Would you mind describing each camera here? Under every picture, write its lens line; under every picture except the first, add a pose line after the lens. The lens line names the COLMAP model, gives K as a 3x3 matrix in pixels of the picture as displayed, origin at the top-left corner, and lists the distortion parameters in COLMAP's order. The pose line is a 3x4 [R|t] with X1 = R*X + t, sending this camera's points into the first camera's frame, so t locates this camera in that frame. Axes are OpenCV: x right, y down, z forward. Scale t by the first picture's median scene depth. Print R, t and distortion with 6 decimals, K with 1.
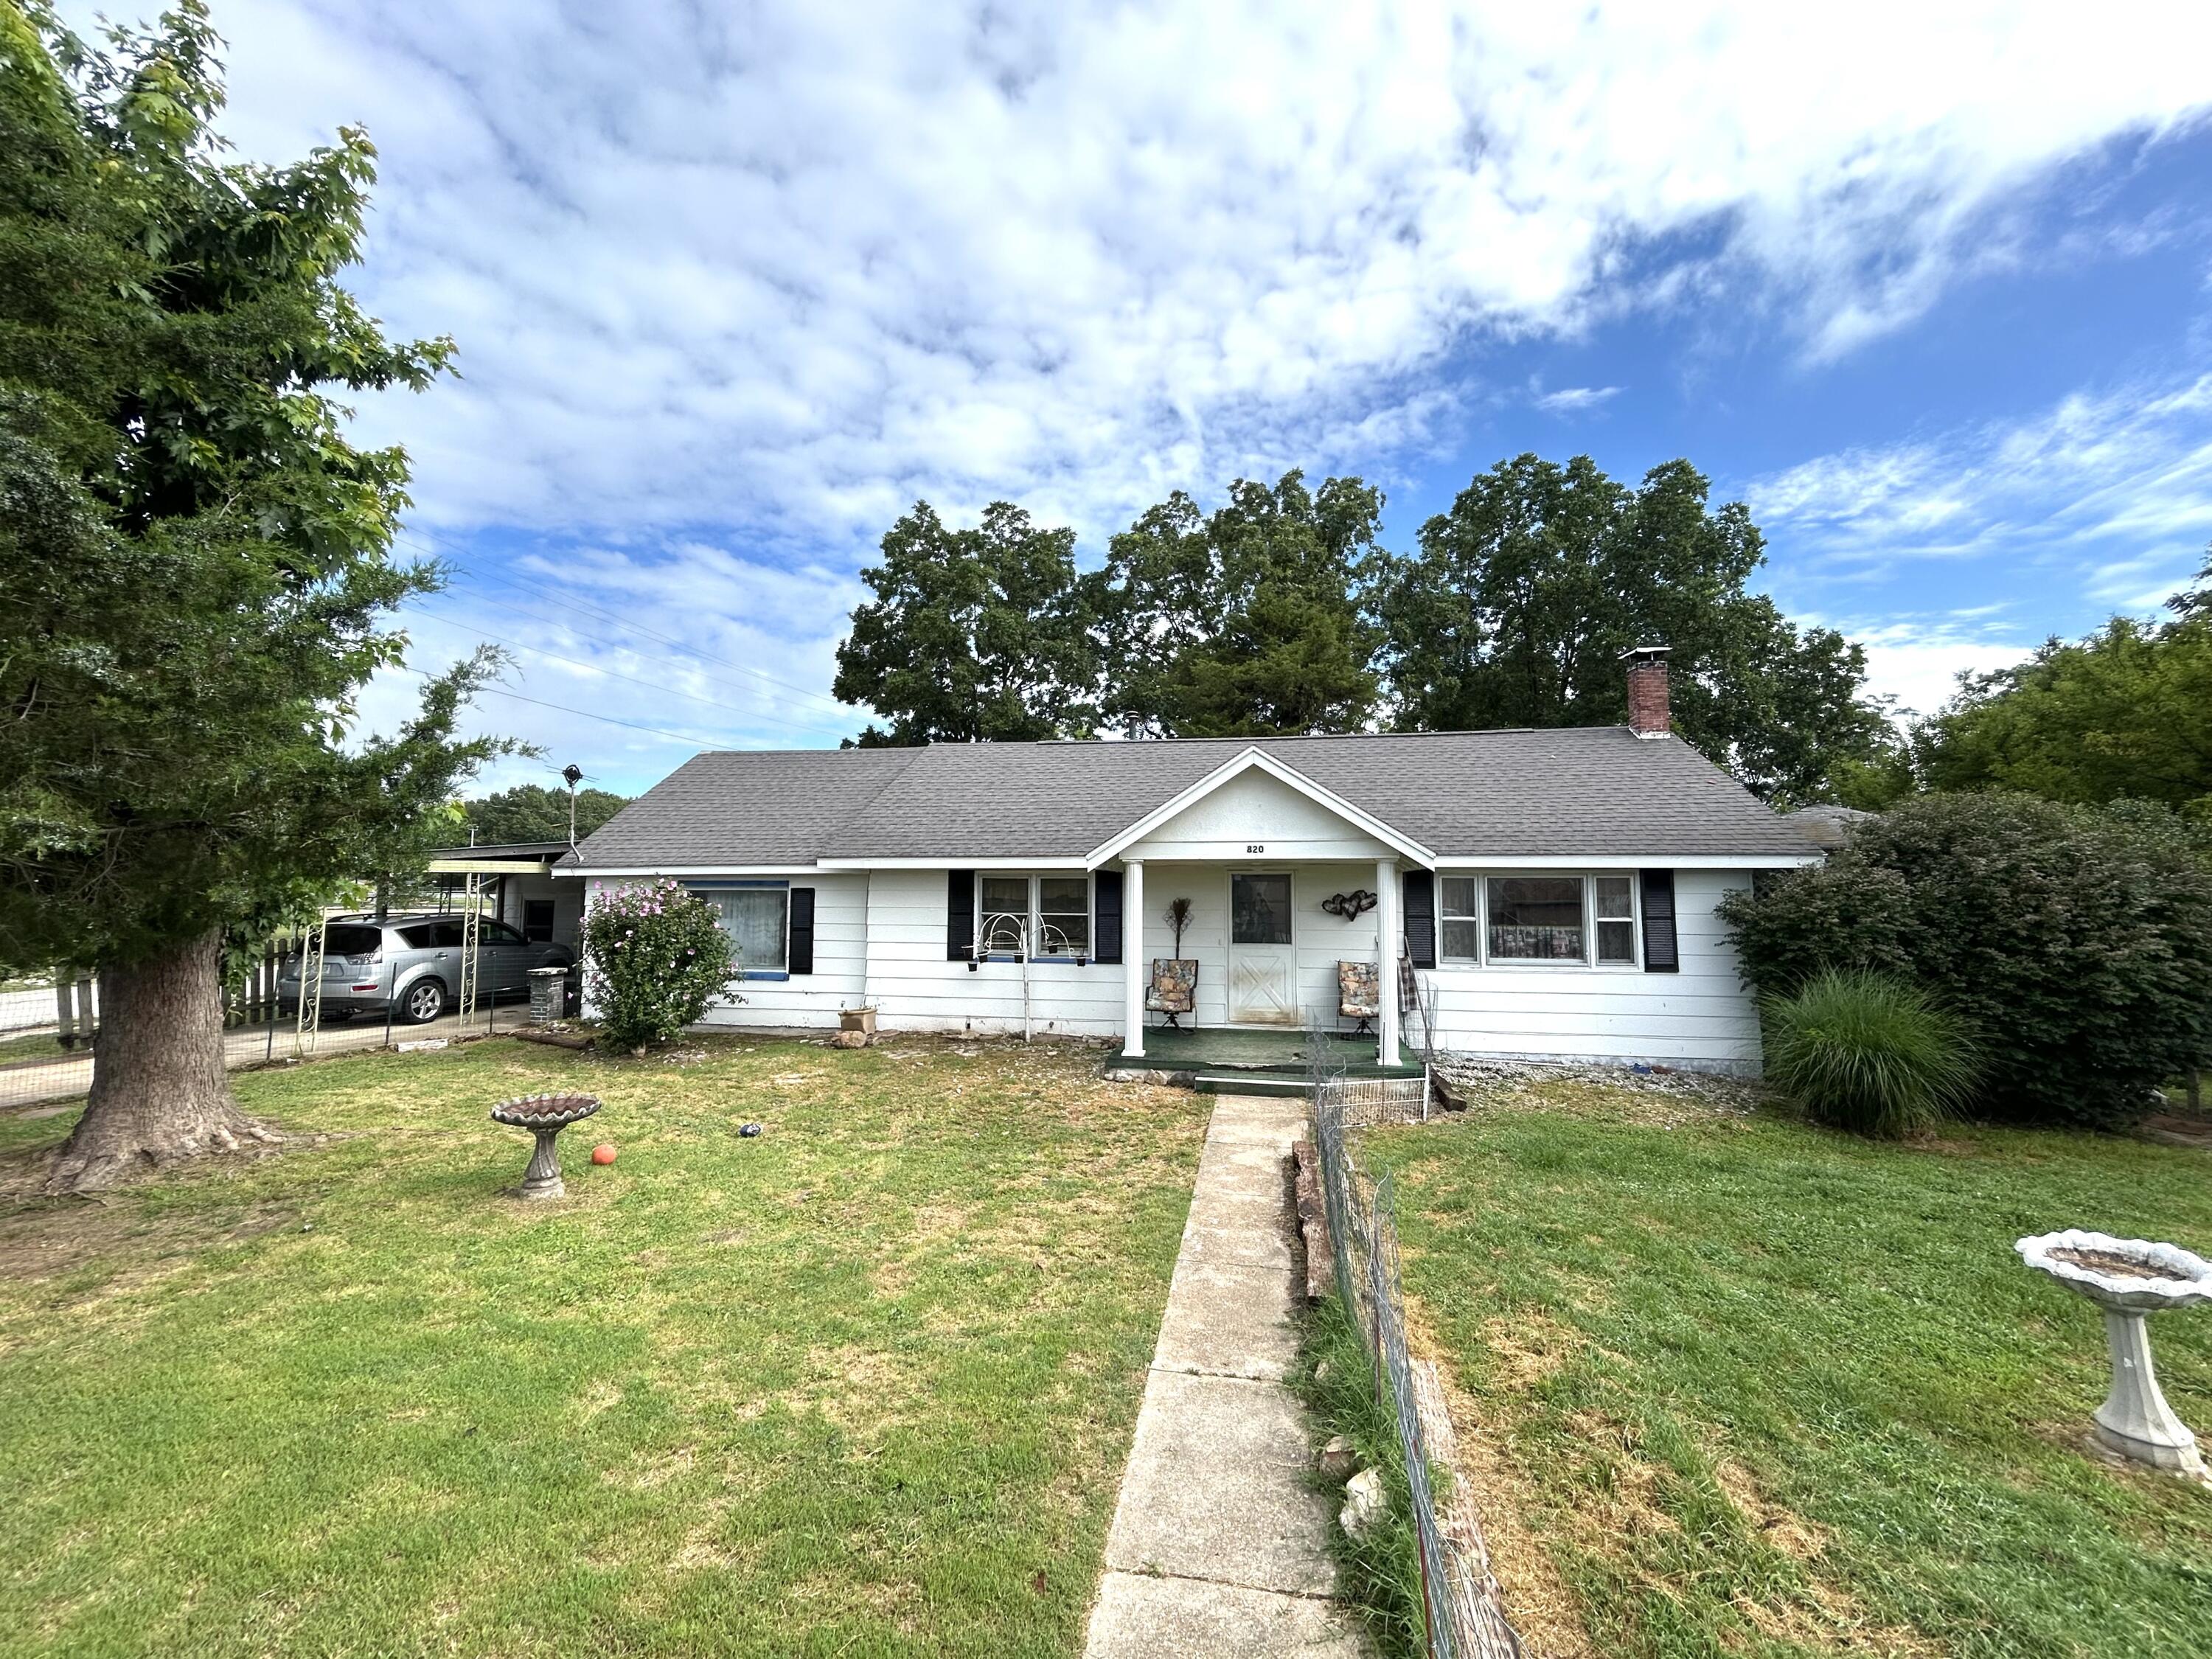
lens RADIAL K [[904.9, 0, 1104.5], [0, 904.9, 835.9], [0, 0, 1]] dist [-0.000644, 0.000318]
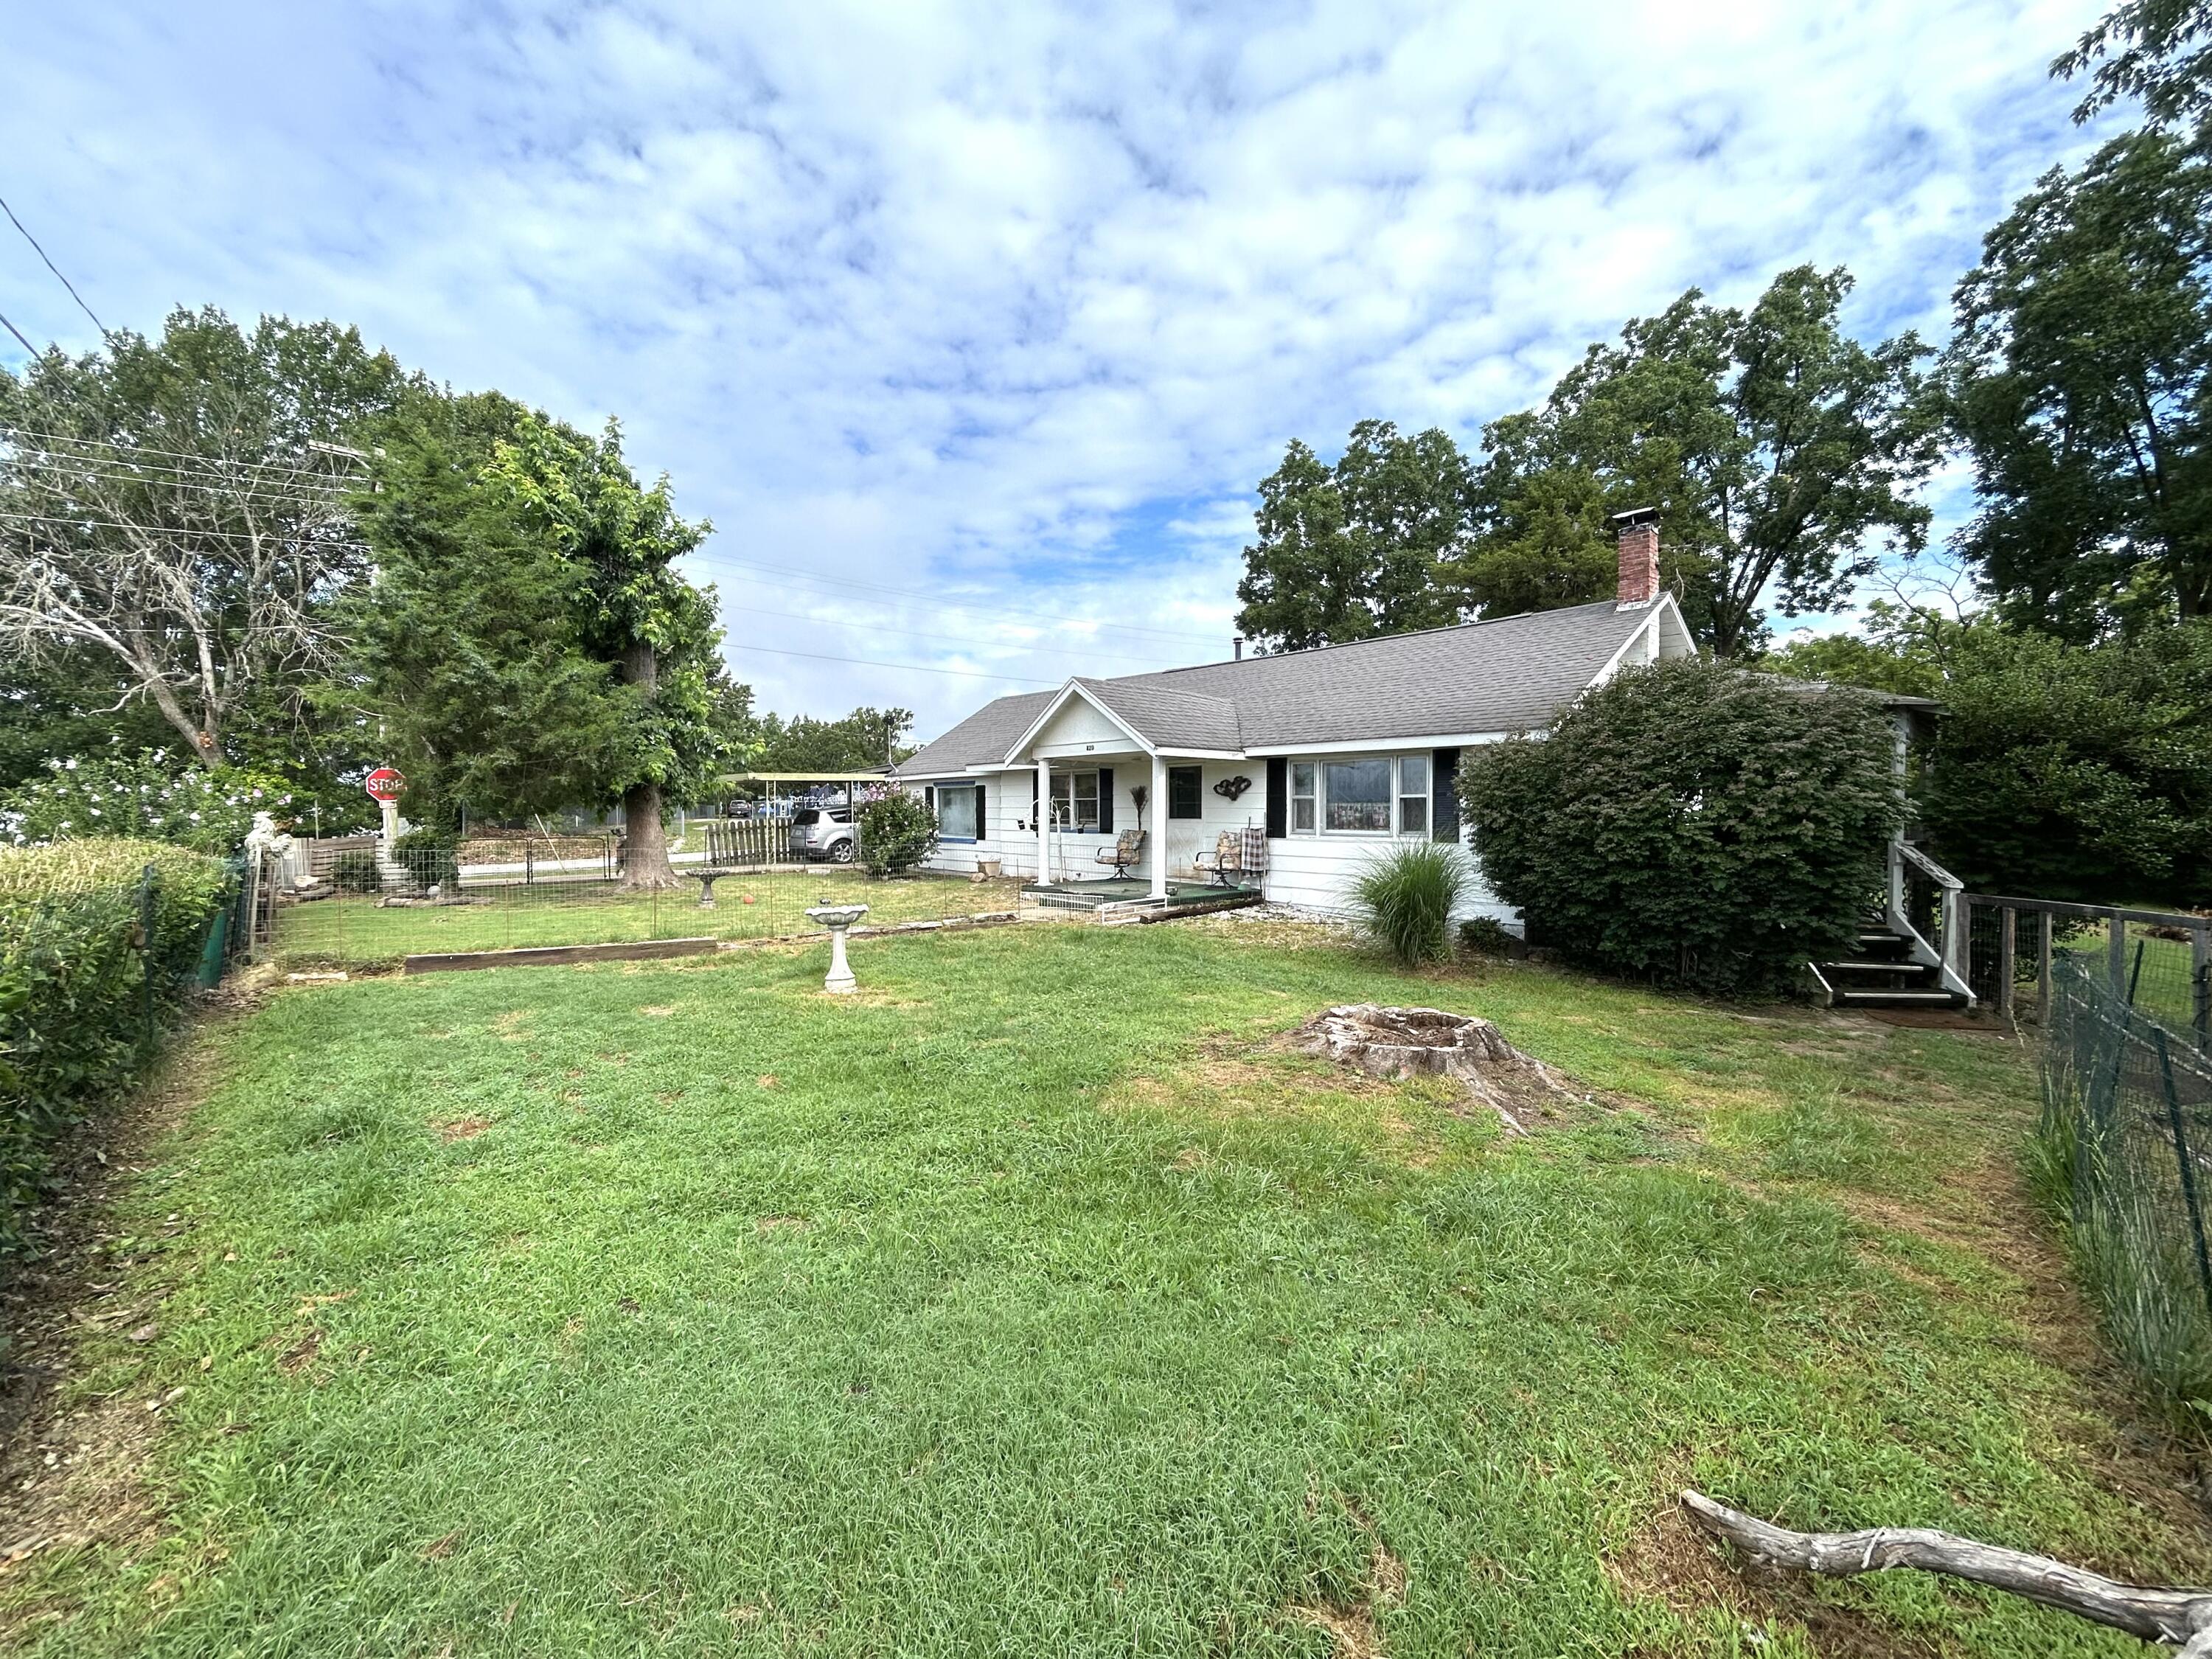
lens RADIAL K [[904.9, 0, 1107.9], [0, 904.9, 838.2], [0, 0, 1]] dist [-0.000644, 0.000318]
pose [[0.789766, 0.016414, -0.613188, 0.800381], [0.041441, 0.995930, 0.080034, 0.033155], [0.612007, -0.088619, 0.785872, -0.099932]]
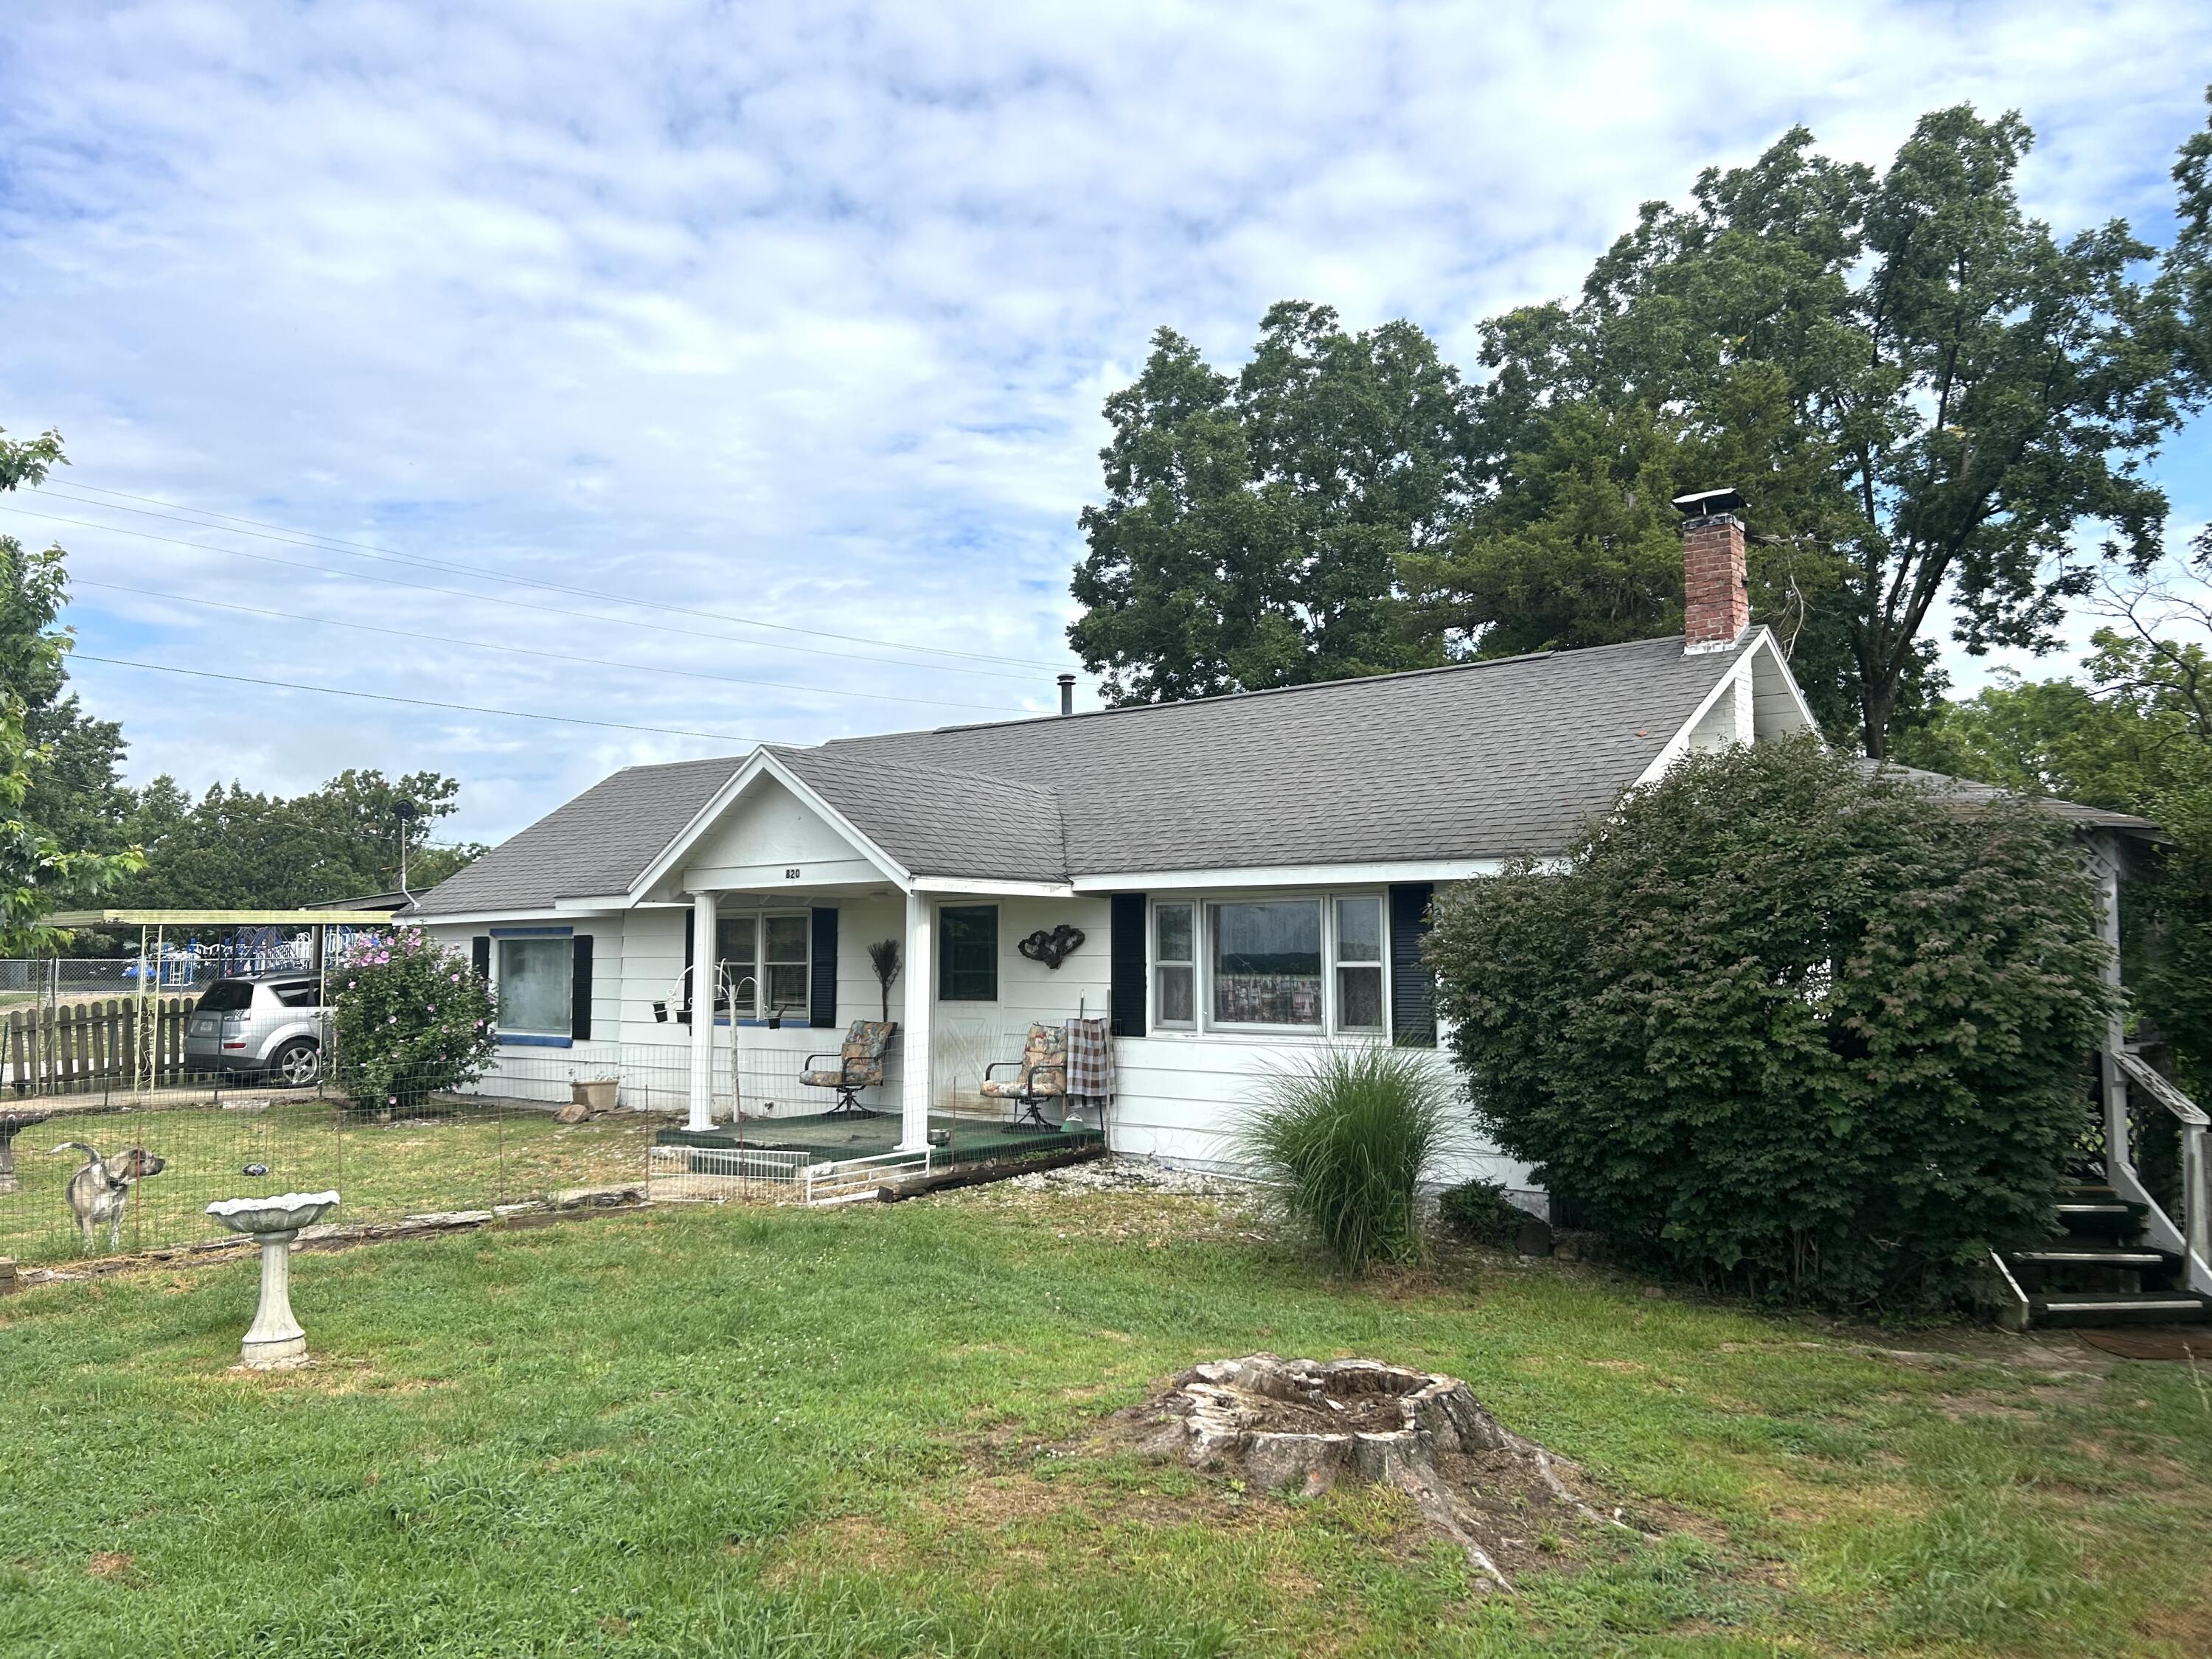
lens RADIAL K [[1674.1, 0, 1100.7], [0, 1674.1, 848.7], [0, 0, 1]] dist [0.053200, -0.059714]
pose [[0.874477, -0.037622, -0.483606, 0.825103], [0.034590, 0.999286, -0.015191, 0.018194], [0.483832, -0.003444, 0.875154, -0.113277]]
